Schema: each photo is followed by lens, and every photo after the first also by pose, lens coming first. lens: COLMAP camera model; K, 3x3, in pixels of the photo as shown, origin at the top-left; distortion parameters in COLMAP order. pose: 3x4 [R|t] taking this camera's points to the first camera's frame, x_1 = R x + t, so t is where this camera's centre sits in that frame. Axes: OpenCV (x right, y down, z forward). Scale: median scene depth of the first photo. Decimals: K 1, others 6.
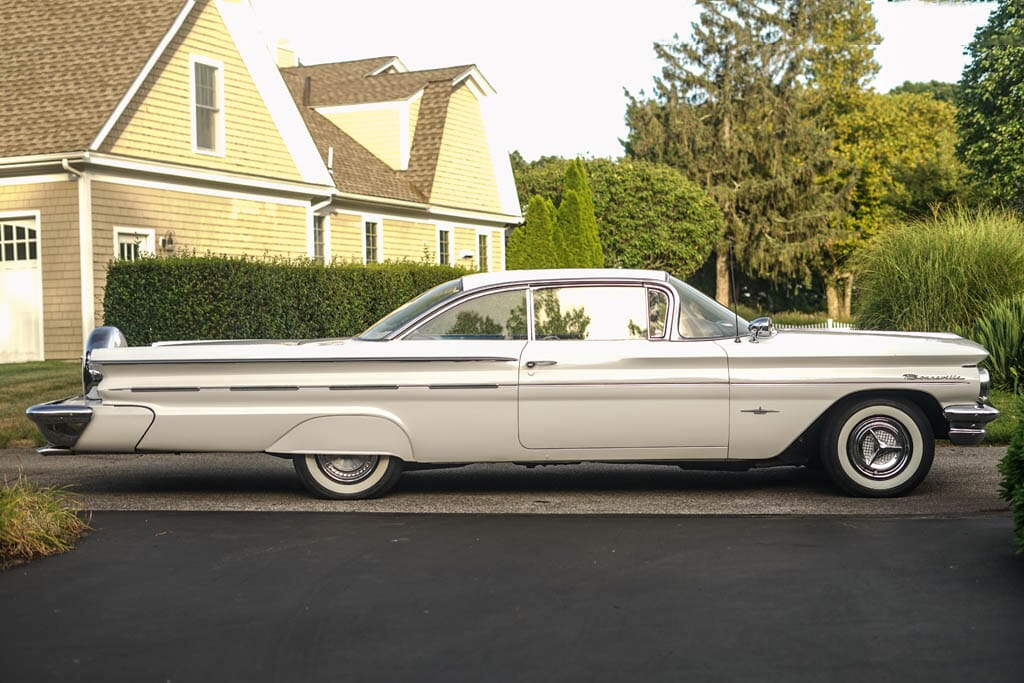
lens RADIAL K [[1496.9, 0, 510.7], [0, 1496.9, 354.3], [0, 0, 1]] dist [-0.008523, 0.016052]
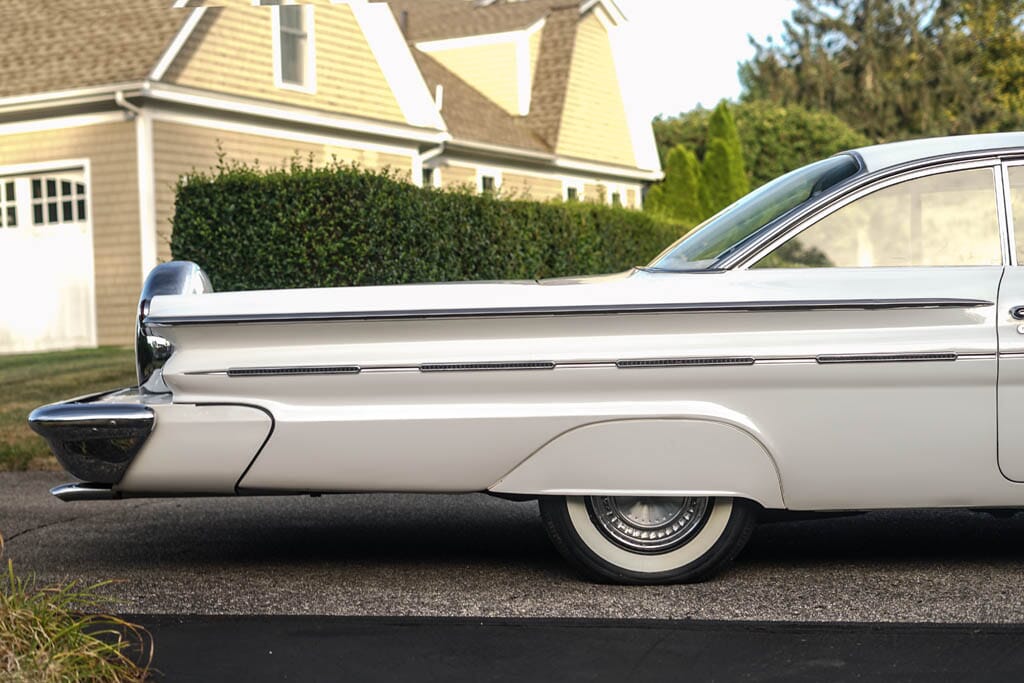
lens RADIAL K [[1524.0, 0, 476.4], [0, 1524.0, 341.4], [0, 0, 1]] dist [-0.005798, 0.038967]
pose [[0.997686, -0.013451, -0.066653, -0.056488], [0.013246, 0.999906, -0.003521, 0.006730], [0.066694, 0.002630, 0.997770, 0.204848]]
